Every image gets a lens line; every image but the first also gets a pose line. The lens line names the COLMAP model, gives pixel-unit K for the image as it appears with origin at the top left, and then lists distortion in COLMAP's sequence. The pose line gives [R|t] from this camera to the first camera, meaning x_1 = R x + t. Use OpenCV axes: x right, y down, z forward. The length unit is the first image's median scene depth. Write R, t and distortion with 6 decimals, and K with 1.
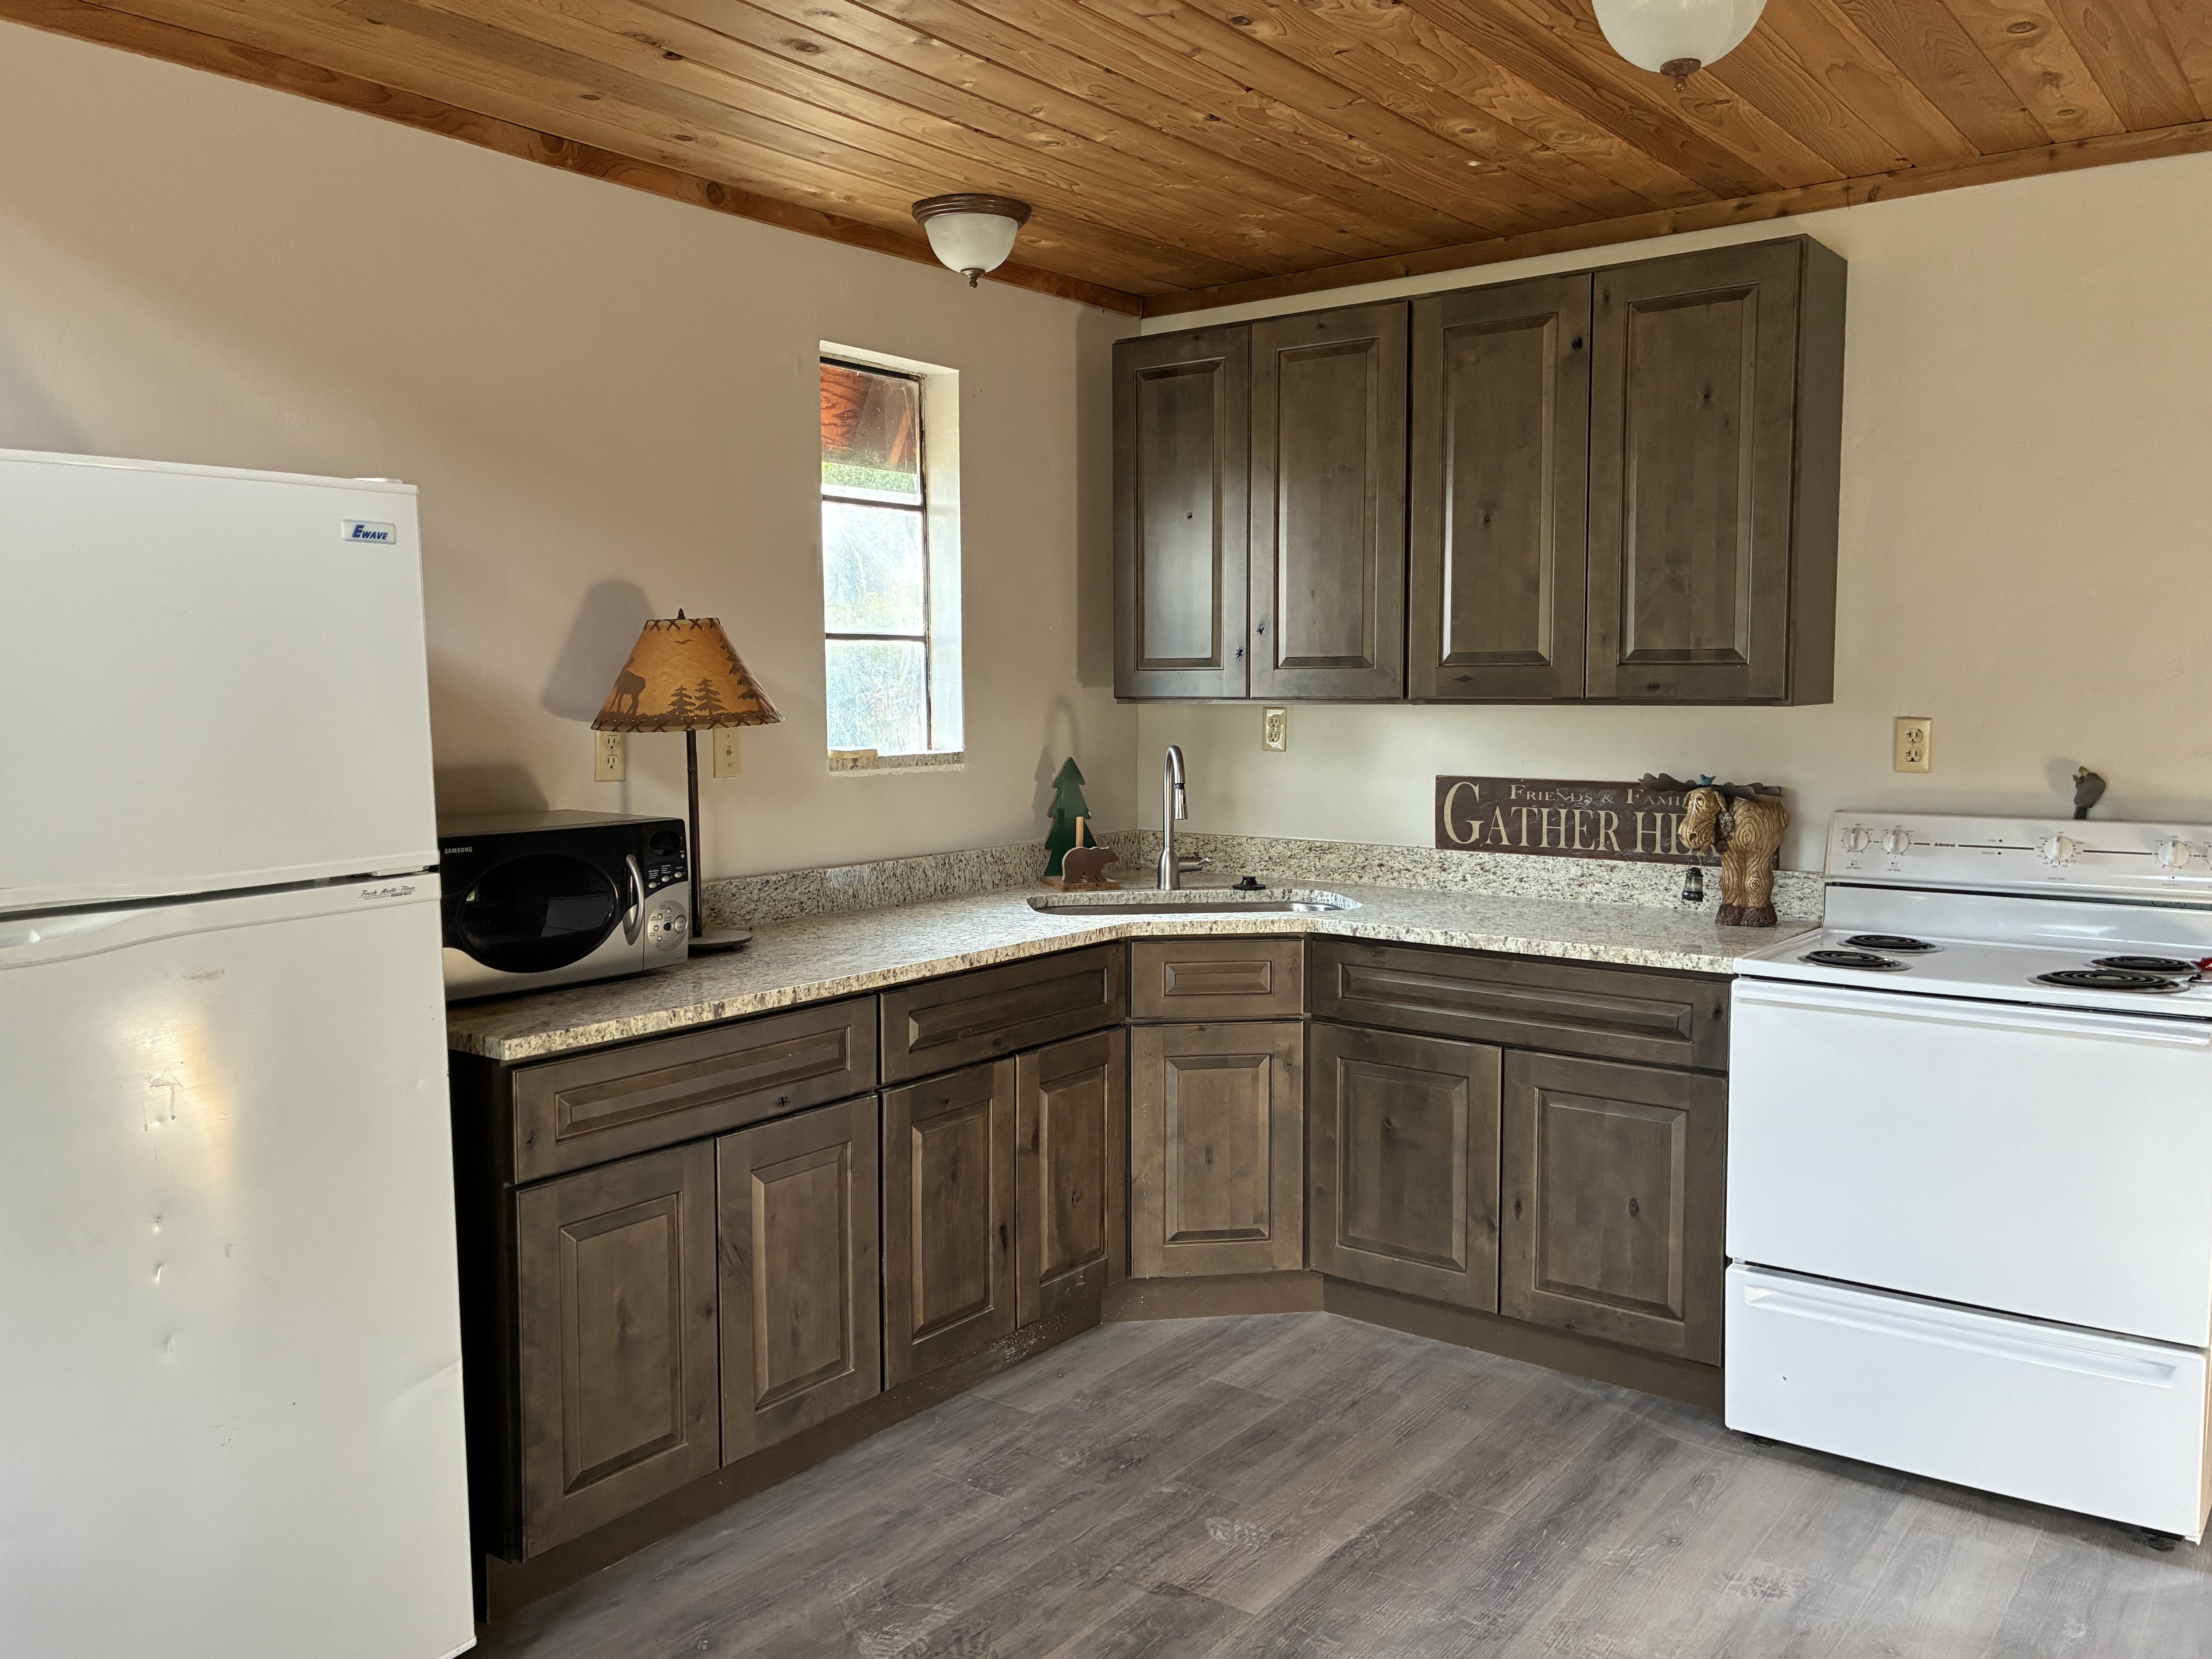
lens RADIAL K [[1747.5, 0, 1098.7], [0, 1747.5, 832.5], [0, 0, 1]] dist [0.061855, -0.070651]
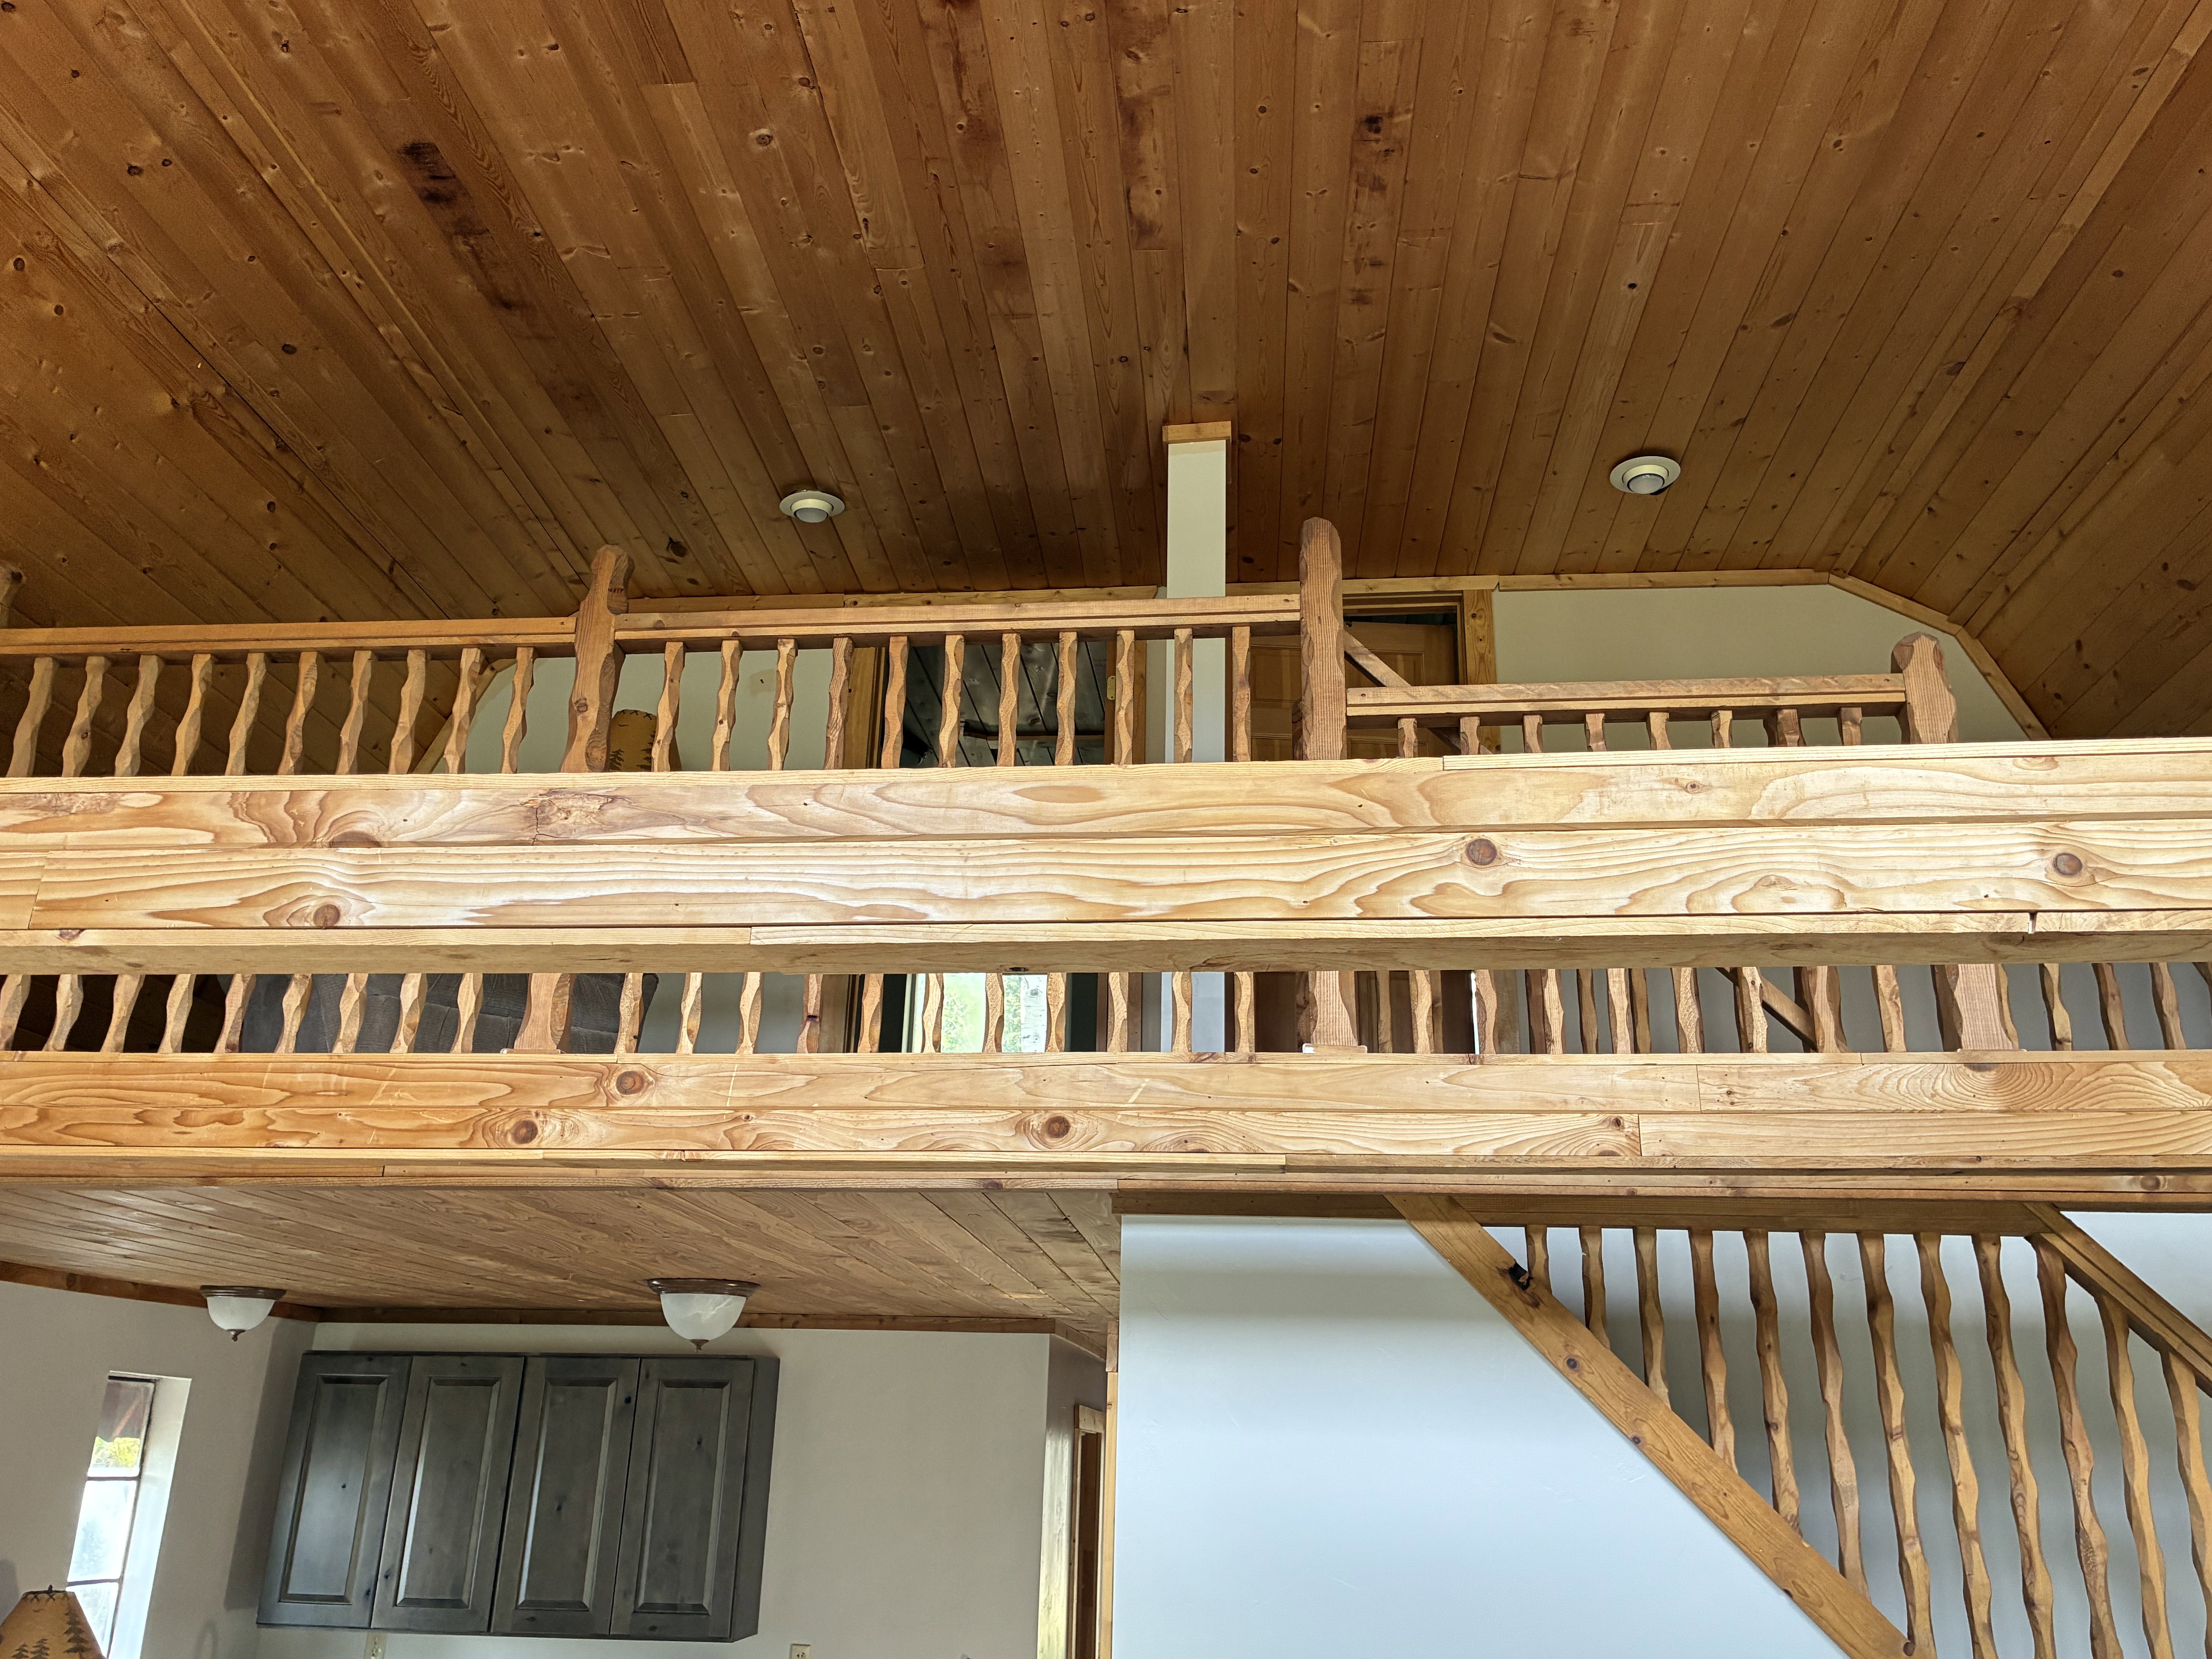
lens RADIAL K [[1747.5, 0, 1097.6], [0, 1747.5, 816.2], [0, 0, 1]] dist [0.061855, -0.070651]
pose [[0.843545, 0.206099, 0.495938, -0.284655], [0.010700, 0.916802, -0.399198, -0.109879], [-0.536952, 0.342048, 0.771159, -0.690826]]
